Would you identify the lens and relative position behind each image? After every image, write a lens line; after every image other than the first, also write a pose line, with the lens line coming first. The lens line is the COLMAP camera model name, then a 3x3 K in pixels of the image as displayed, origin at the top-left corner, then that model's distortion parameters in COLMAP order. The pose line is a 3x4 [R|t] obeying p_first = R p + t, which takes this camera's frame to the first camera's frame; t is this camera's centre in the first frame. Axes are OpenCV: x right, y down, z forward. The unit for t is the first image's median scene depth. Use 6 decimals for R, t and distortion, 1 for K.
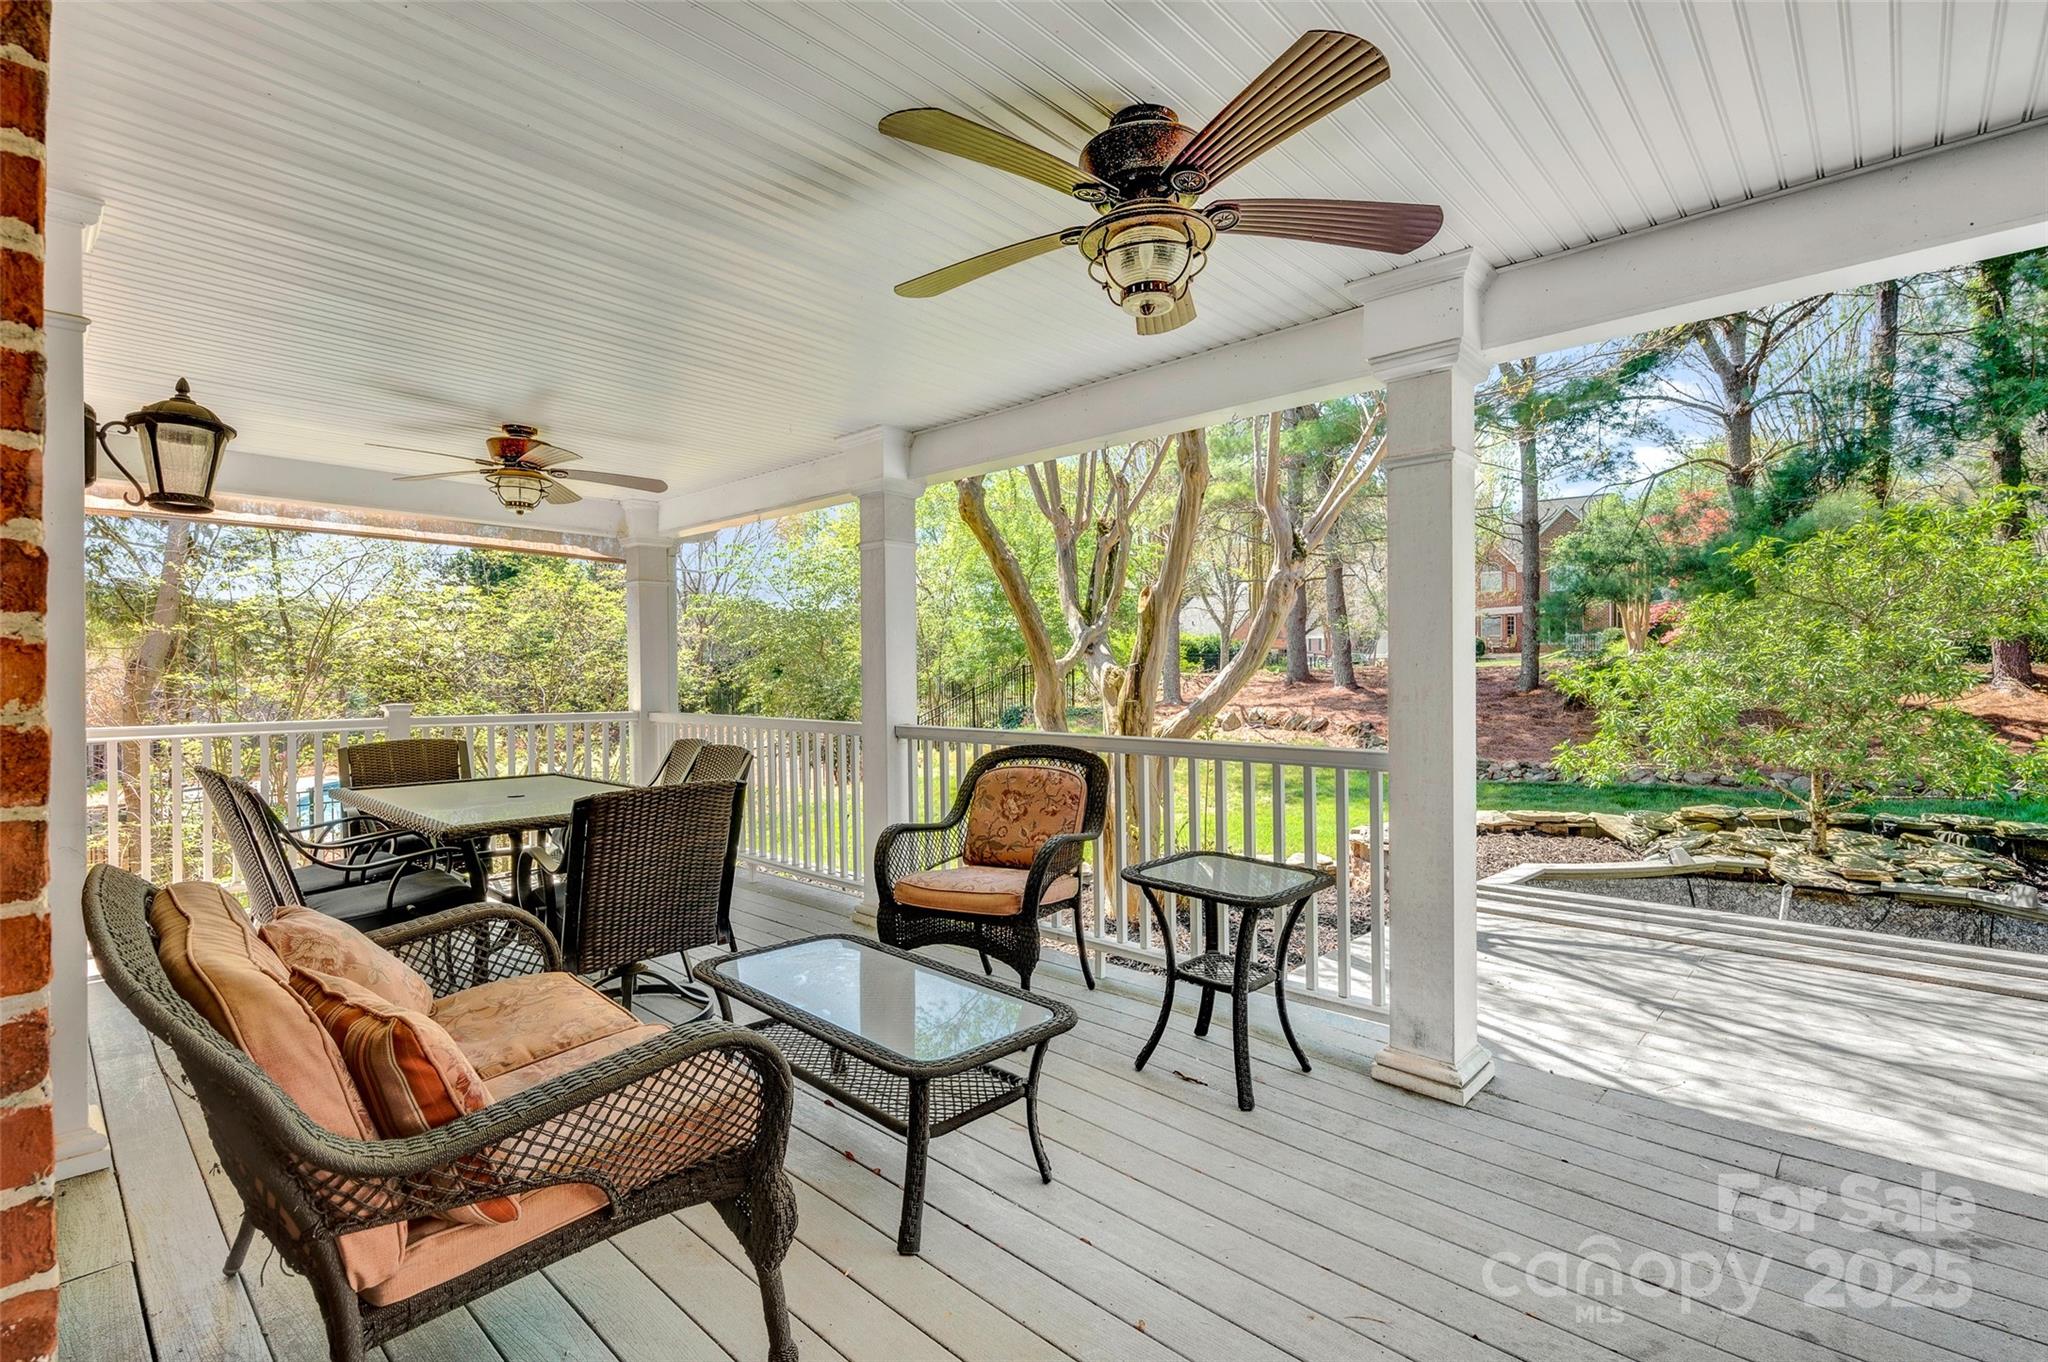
lens RADIAL K [[938.0, 0, 1034.6], [0, 938.0, 677.0], [0, 0, 1]] dist [0.002423, 0.000321]
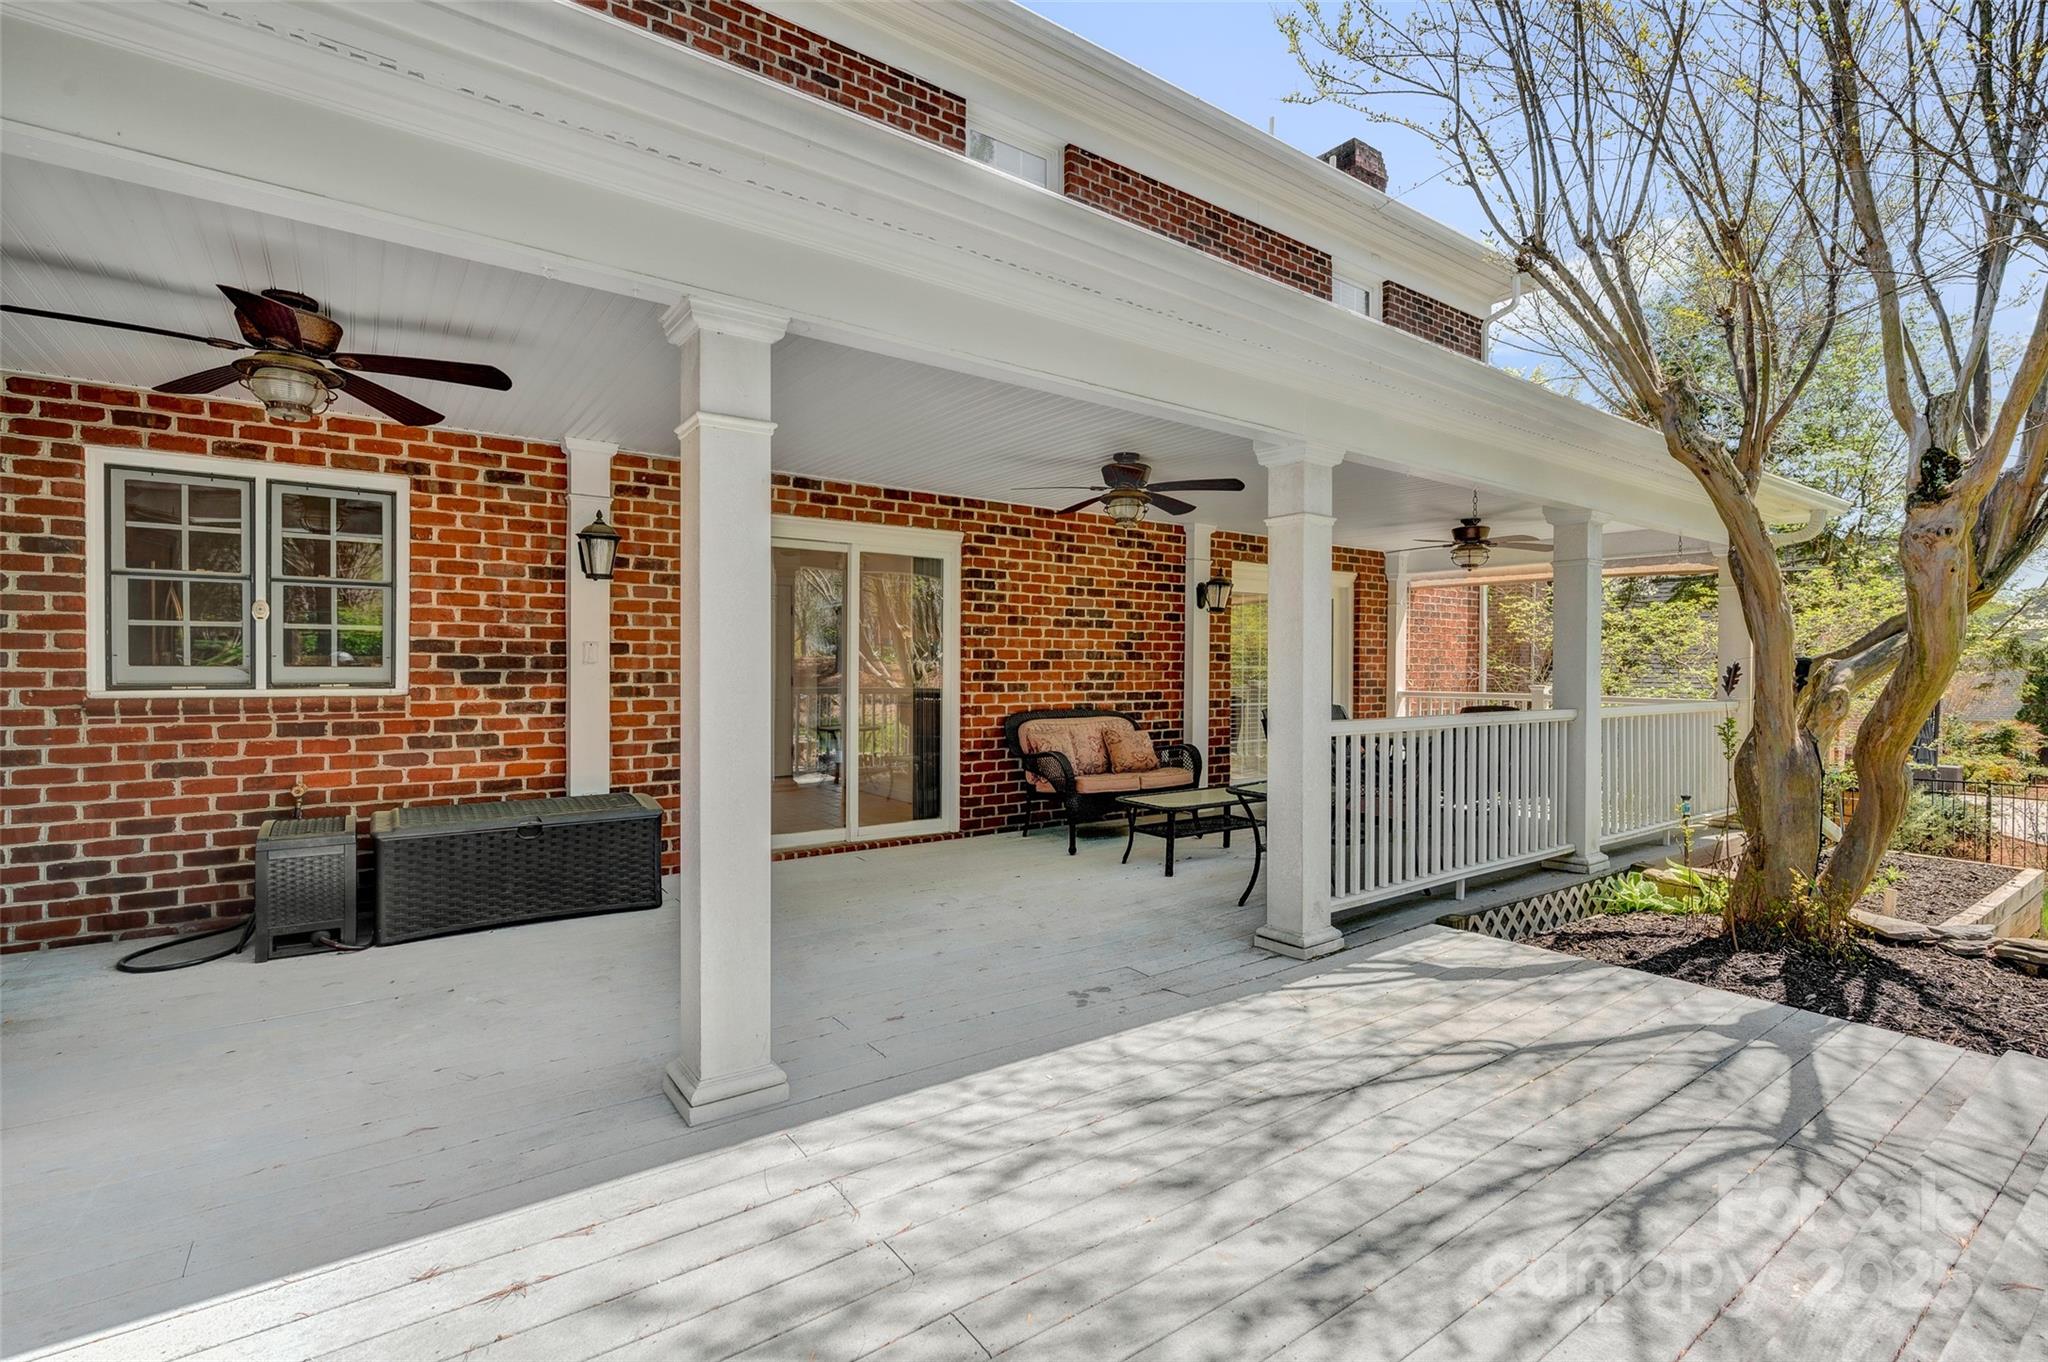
lens RADIAL K [[938.0, 0, 1030.0], [0, 938.0, 676.3], [0, 0, 1]] dist [0.002423, 0.000321]
pose [[-0.200314, 0.009251, -0.979688, 1.728325], [-0.005617, 0.999928, 0.010591, -0.000995], [0.979716, 0.007624, -0.200247, 0.802636]]
